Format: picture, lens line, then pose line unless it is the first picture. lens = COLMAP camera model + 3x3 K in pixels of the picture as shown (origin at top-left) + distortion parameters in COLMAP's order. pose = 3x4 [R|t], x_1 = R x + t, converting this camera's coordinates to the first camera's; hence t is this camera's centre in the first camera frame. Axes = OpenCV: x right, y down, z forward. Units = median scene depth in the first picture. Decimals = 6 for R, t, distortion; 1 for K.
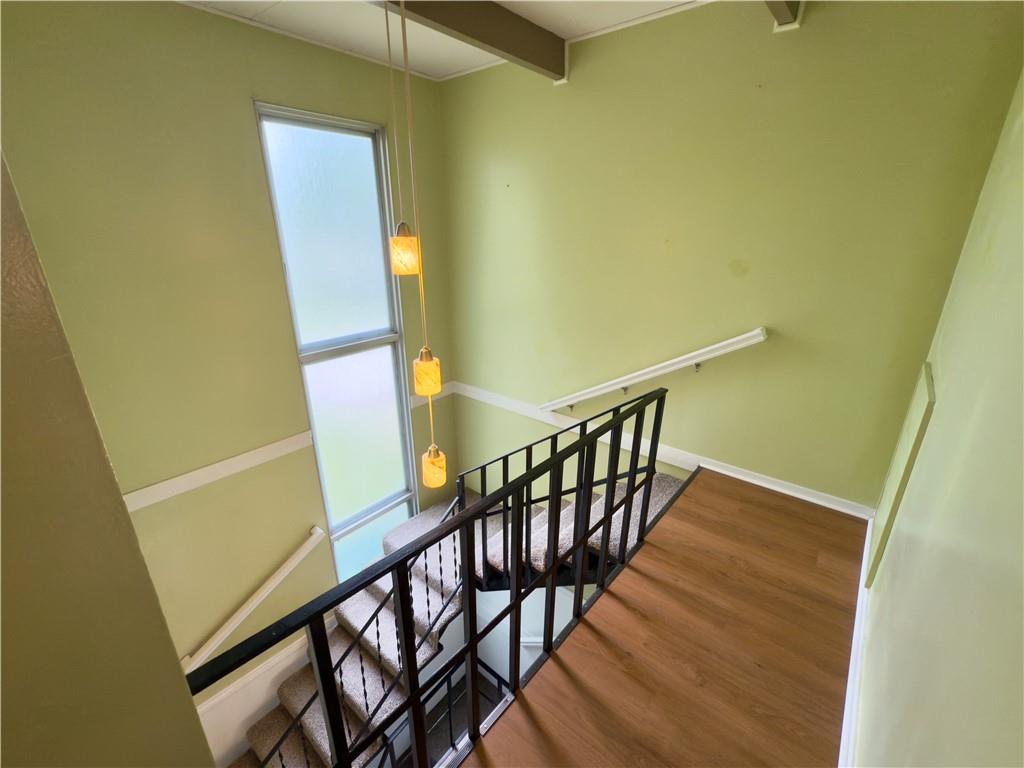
lens RADIAL K [[439.4, 0, 512.6], [0, 439.4, 384.6], [0, 0, 1]] dist [0.001337, -0.000273]
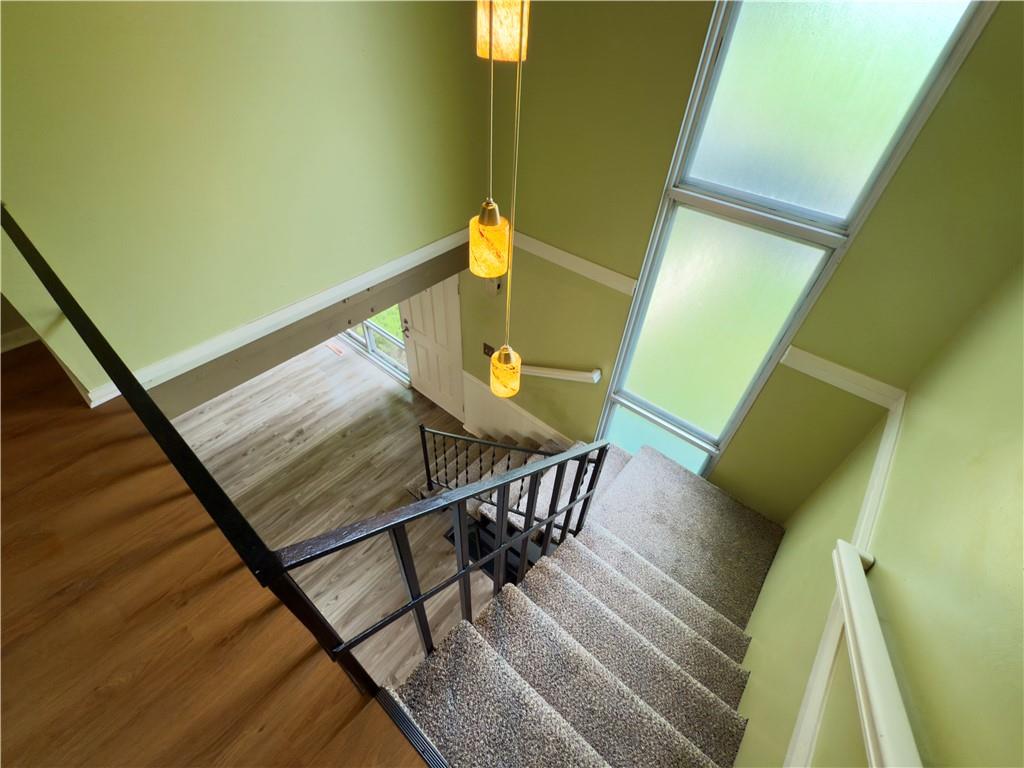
lens RADIAL K [[439.4, 0, 509.8], [0, 439.4, 383.9], [0, 0, 1]] dist [0.001337, -0.000273]
pose [[-0.005076, 0.690505, -0.723310, 0.301110], [-0.376665, 0.668725, 0.641039, -0.224667], [0.926336, 0.275699, 0.256694, 0.648671]]
